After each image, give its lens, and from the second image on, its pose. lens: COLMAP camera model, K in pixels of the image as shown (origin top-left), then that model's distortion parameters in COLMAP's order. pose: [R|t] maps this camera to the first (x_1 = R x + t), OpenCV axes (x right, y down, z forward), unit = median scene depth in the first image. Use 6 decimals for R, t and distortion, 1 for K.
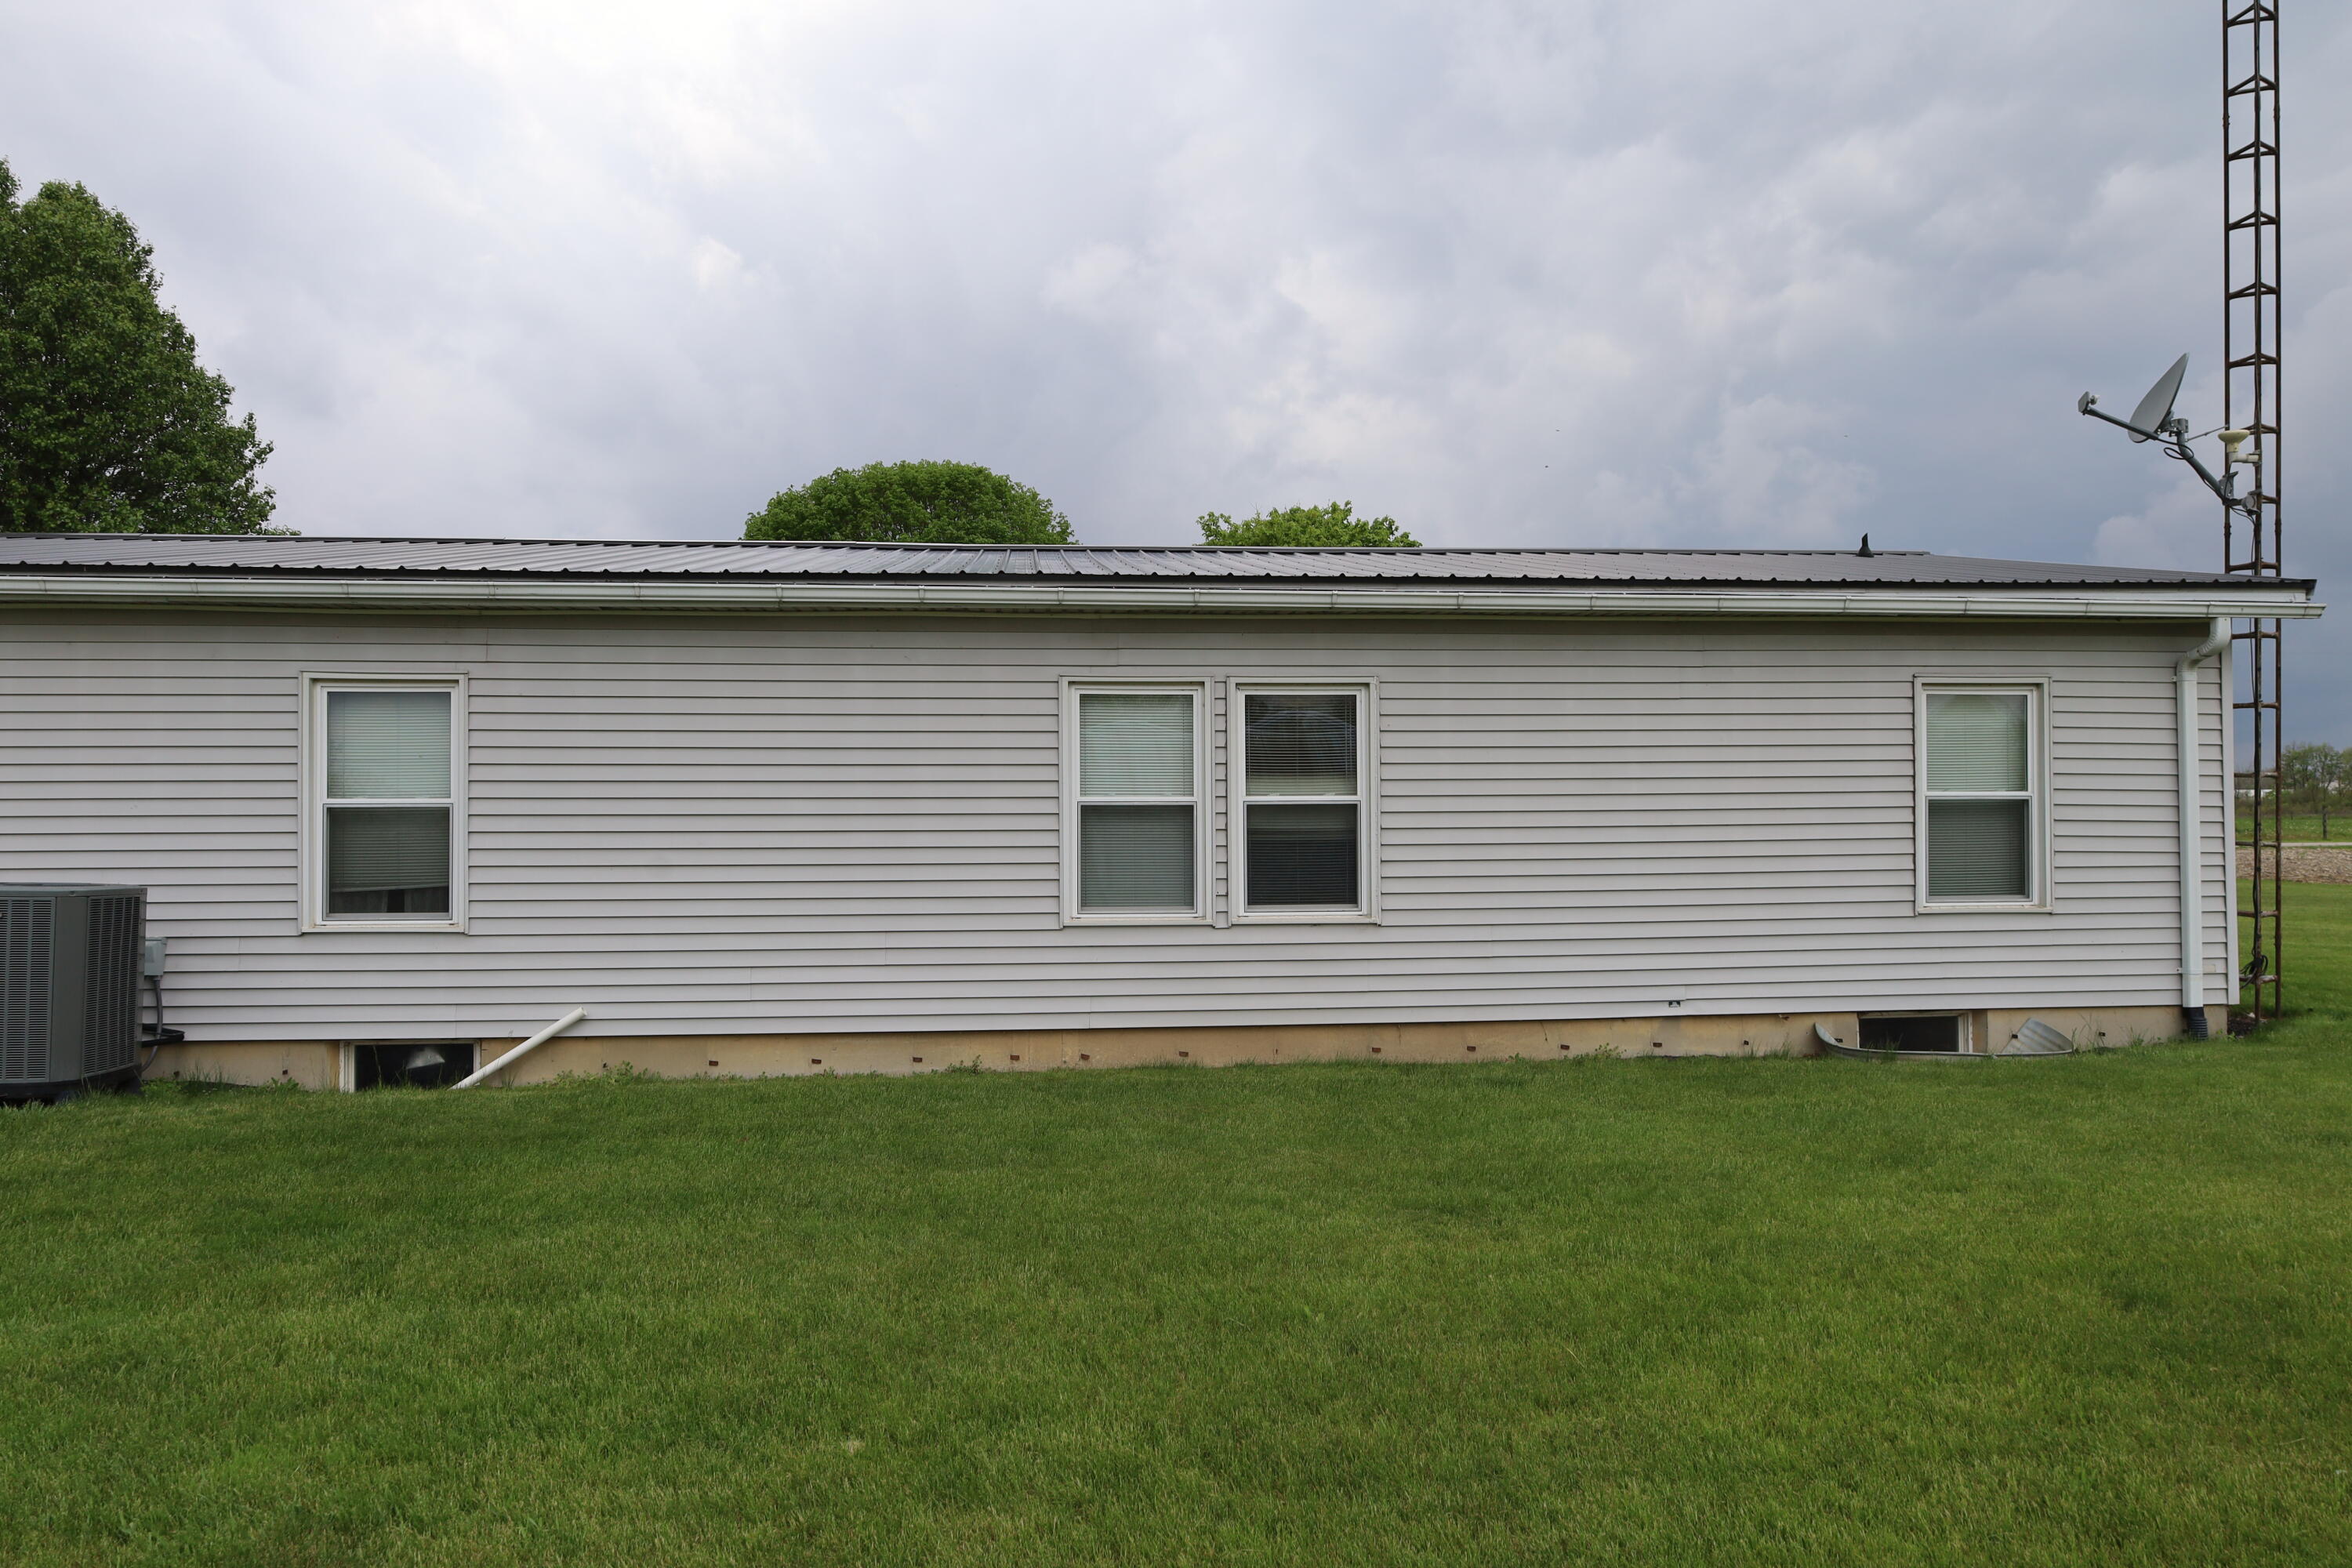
lens RADIAL K [[1451.4, 0, 1176.0], [0, 1451.4, 784.0], [0, 0, 1]] dist [0.002225, 0.000653]
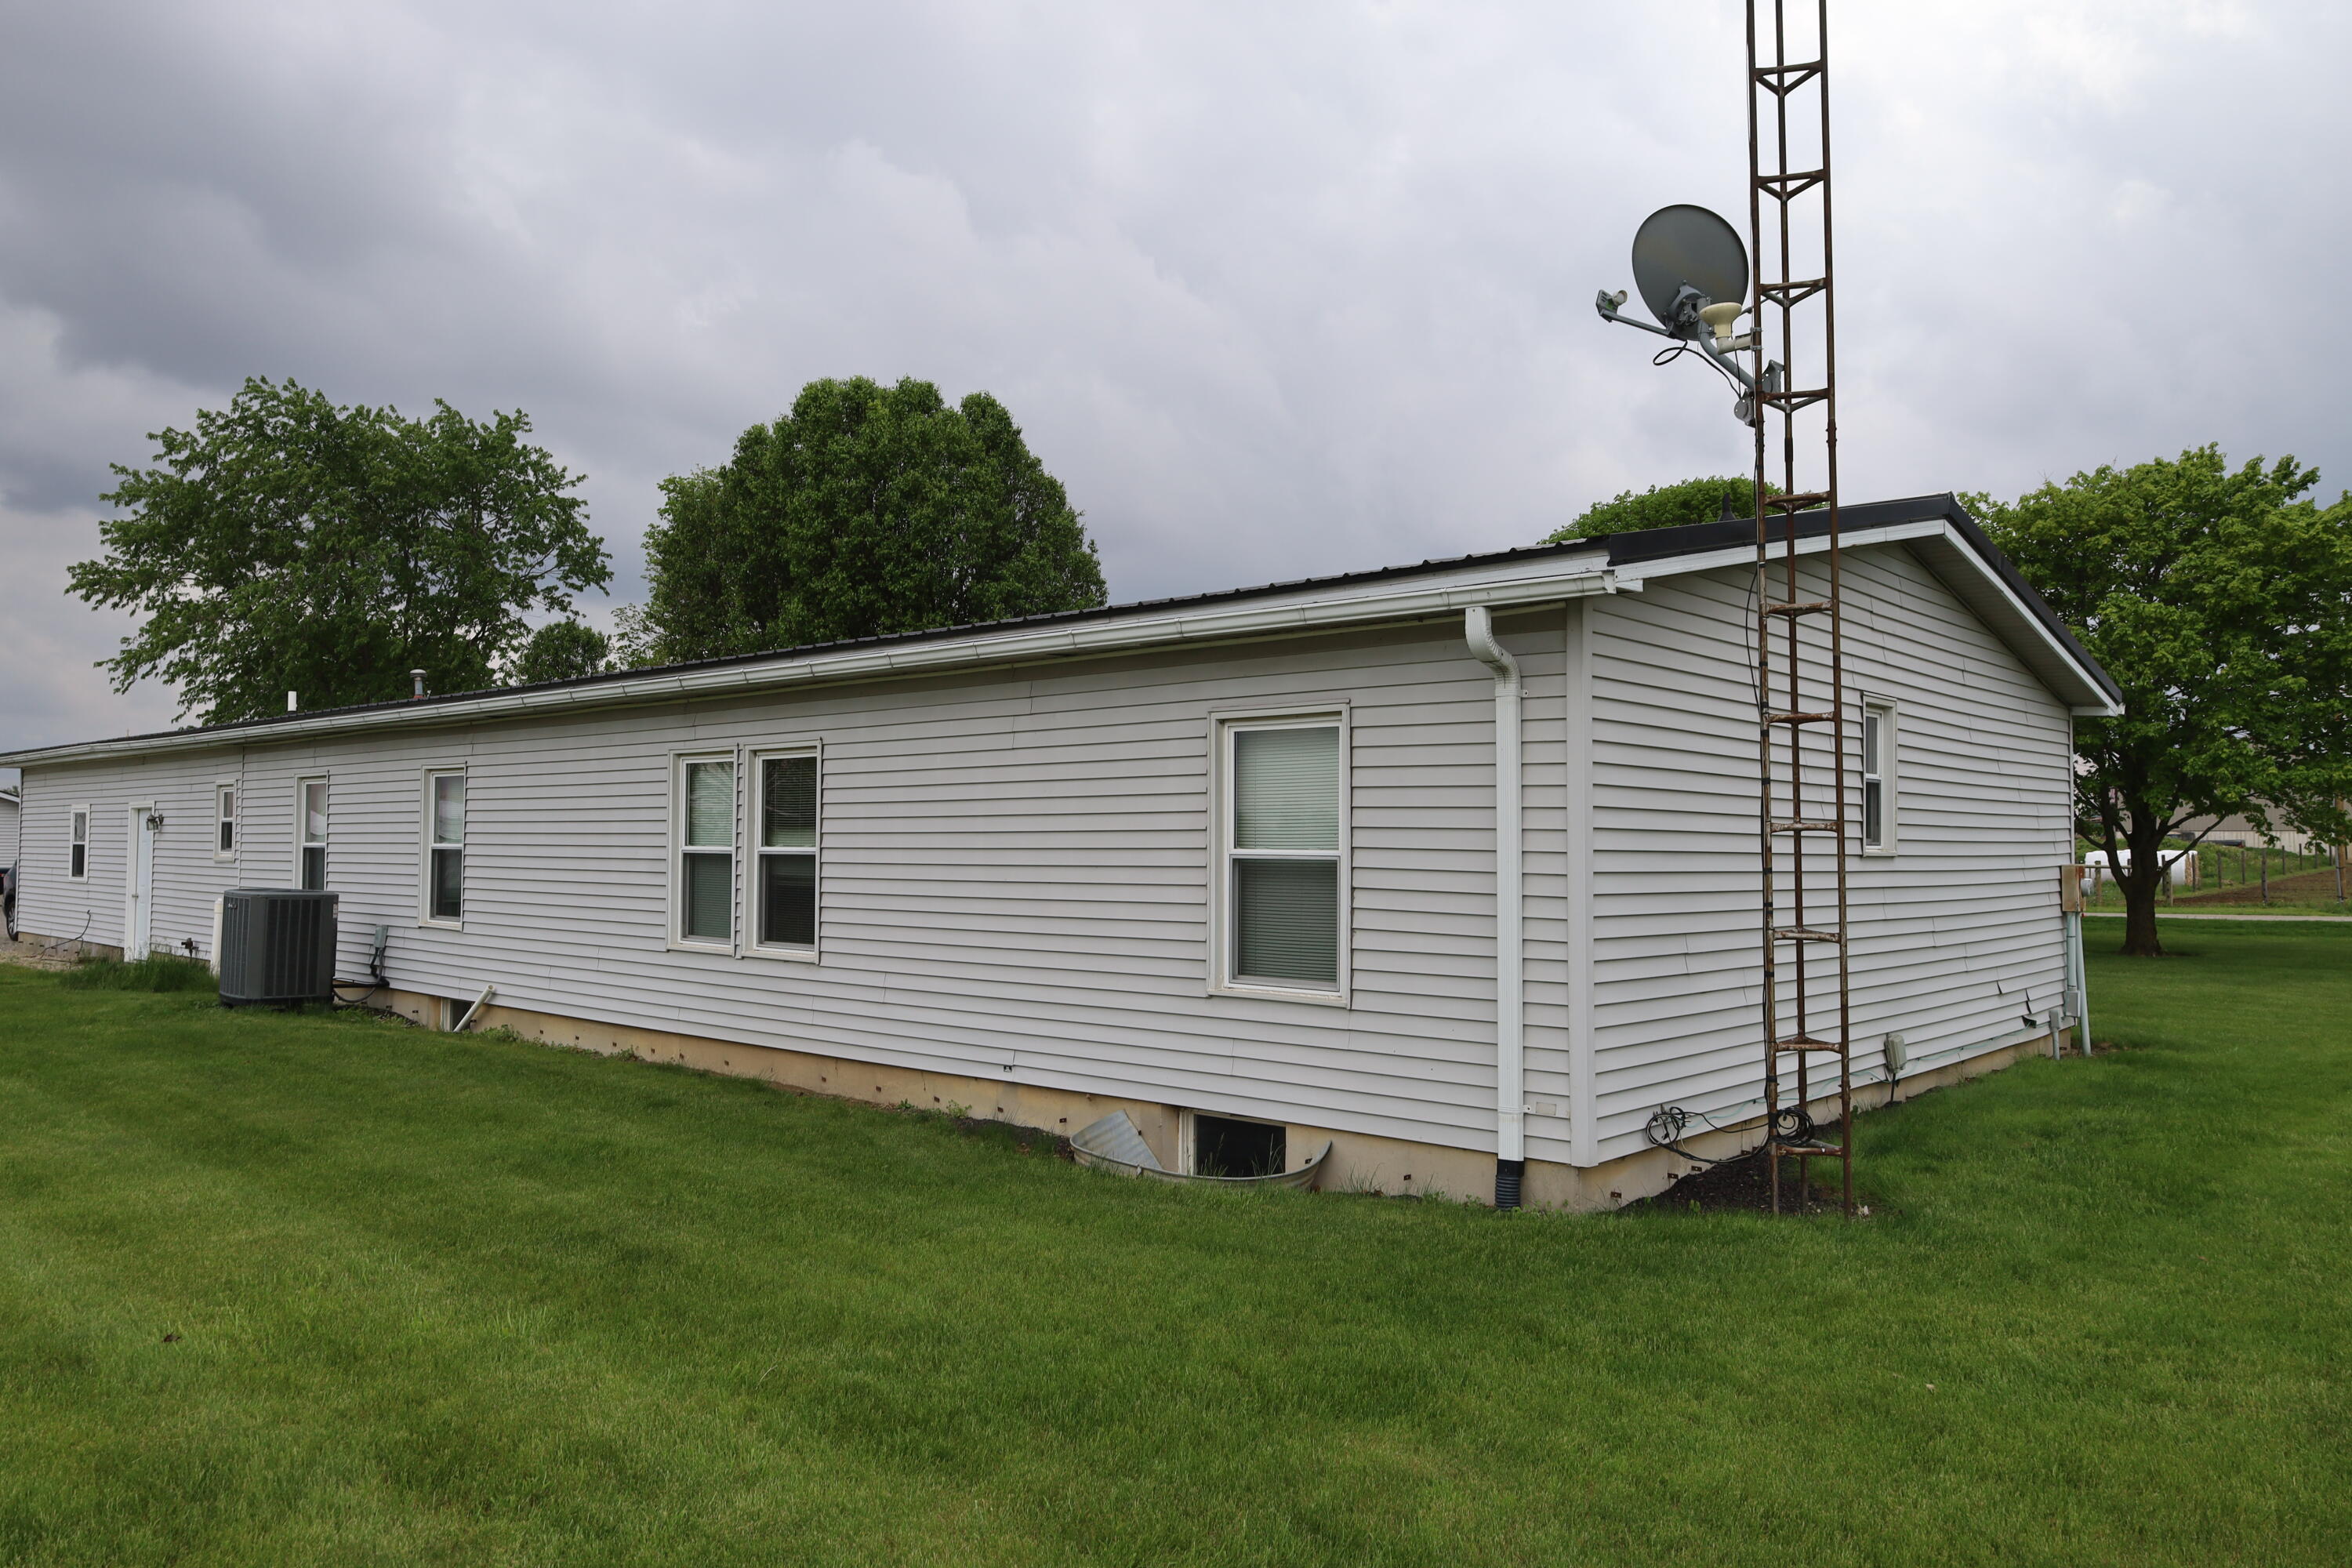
lens RADIAL K [[1611.0, 0, 1176.0], [0, 1611.0, 784.0], [0, 0, 1]] dist [-0.005044, 0.001865]
pose [[0.680638, -0.019838, -0.732352, 1.207925], [-0.006374, 0.999435, -0.032997, -0.001362], [0.732593, 0.027127, 0.680127, 0.361287]]
